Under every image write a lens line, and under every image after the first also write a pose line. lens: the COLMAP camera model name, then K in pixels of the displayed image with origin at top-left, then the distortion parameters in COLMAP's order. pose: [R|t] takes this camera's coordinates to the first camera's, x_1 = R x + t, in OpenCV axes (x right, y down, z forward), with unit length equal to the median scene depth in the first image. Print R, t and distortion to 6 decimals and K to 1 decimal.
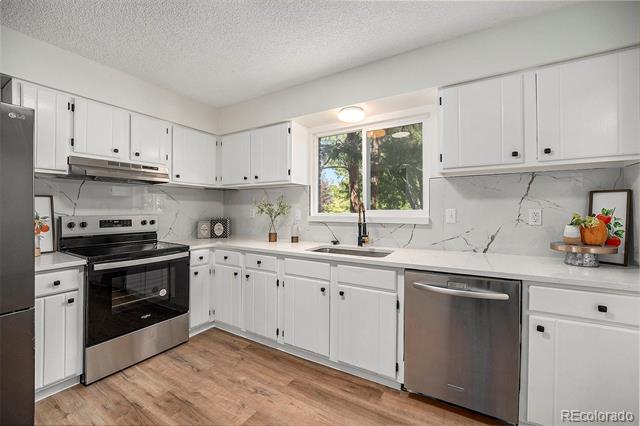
lens RADIAL K [[260.0, 0, 318.4], [0, 260.0, 211.8], [0, 0, 1]] dist [-0.008388, 0.000040]
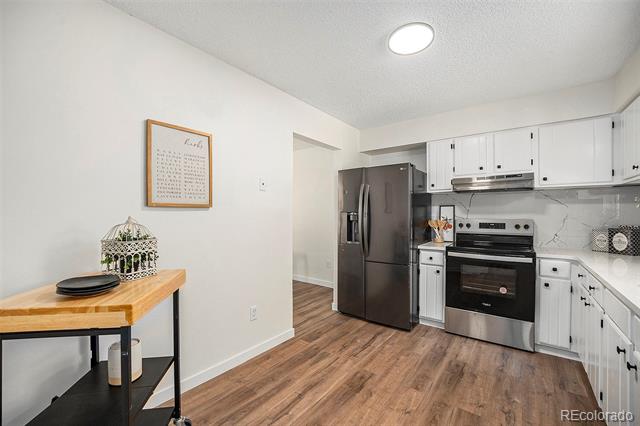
lens RADIAL K [[260.0, 0, 318.4], [0, 260.0, 211.8], [0, 0, 1]] dist [-0.008388, 0.000040]
pose [[-0.069887, -0.010926, -0.997495, 0.524188], [-0.011446, 0.999883, -0.010150, 0.000490], [0.997489, 0.010708, -0.070004, 0.285324]]
